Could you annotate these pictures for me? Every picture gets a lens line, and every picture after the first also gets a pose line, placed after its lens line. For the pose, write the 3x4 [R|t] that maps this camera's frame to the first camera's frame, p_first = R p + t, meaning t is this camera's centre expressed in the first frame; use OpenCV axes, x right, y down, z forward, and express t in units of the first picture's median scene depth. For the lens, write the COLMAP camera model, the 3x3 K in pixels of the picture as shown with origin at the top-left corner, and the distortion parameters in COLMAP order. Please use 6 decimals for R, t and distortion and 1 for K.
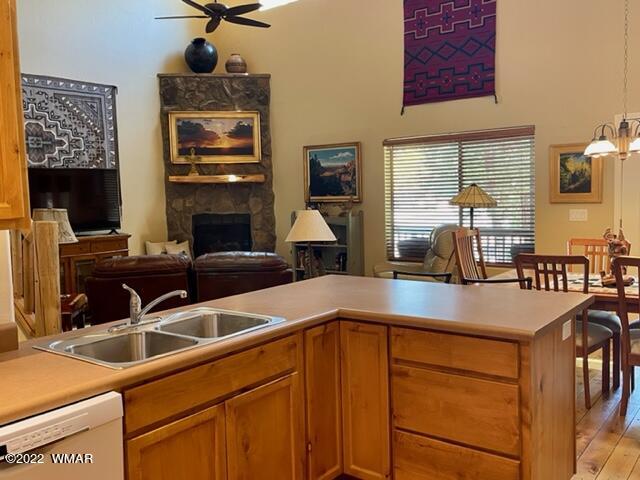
lens RADIAL K [[593.1, 0, 320.0], [0, 593.1, 240.0], [0, 0, 1]] dist [0.040474, -0.018024]
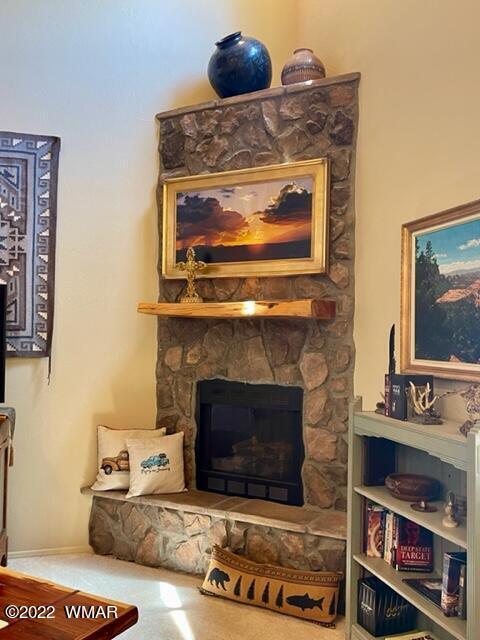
lens RADIAL K [[593.1, 0, 238.8], [0, 593.1, 330.0], [0, 0, 1]] dist [0.040474, -0.018024]
pose [[0.810593, 0.030517, -0.584814, 0.112069], [-0.083233, 0.994507, -0.063472, -0.059966], [0.579664, 0.100126, 0.808680, 0.653612]]
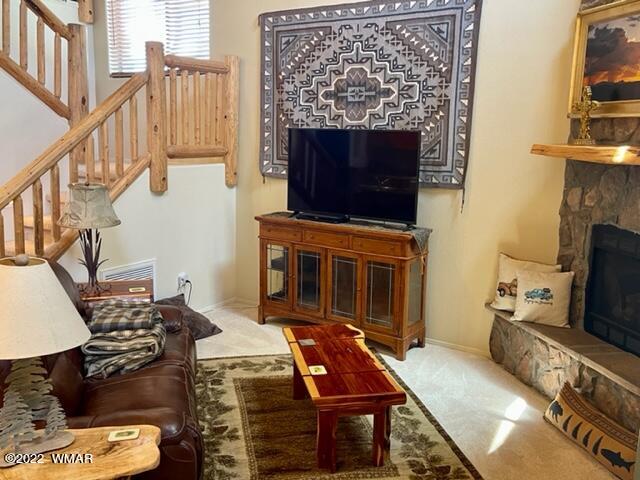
lens RADIAL K [[593.1, 0, 320.0], [0, 593.1, 240.0], [0, 0, 1]] dist [0.040474, -0.018024]
pose [[0.097318, 0.207570, -0.973367, 0.264647], [-0.103362, 0.974829, 0.197548, -0.110768], [0.989871, 0.081384, 0.116323, 0.770043]]
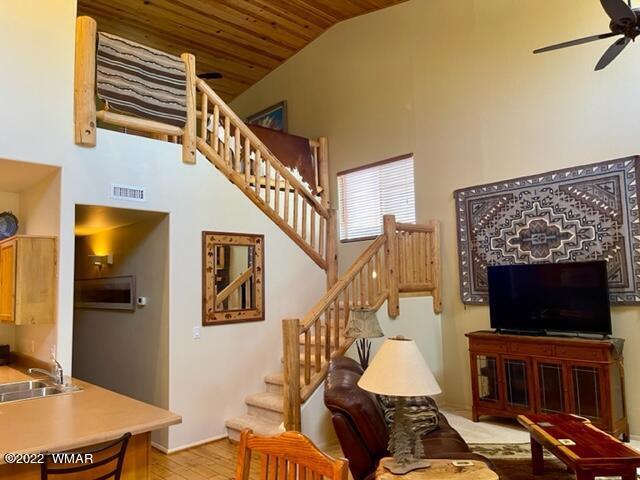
lens RADIAL K [[482.9, 0, 310.1], [0, 482.9, 242.9], [0, 0, 1]] dist [0.066783, -0.090254]
pose [[-0.172071, -0.054594, -0.983571, 0.361630], [-0.045395, 0.997842, -0.047444, -0.086150], [0.984038, 0.036485, -0.174178, 0.664898]]
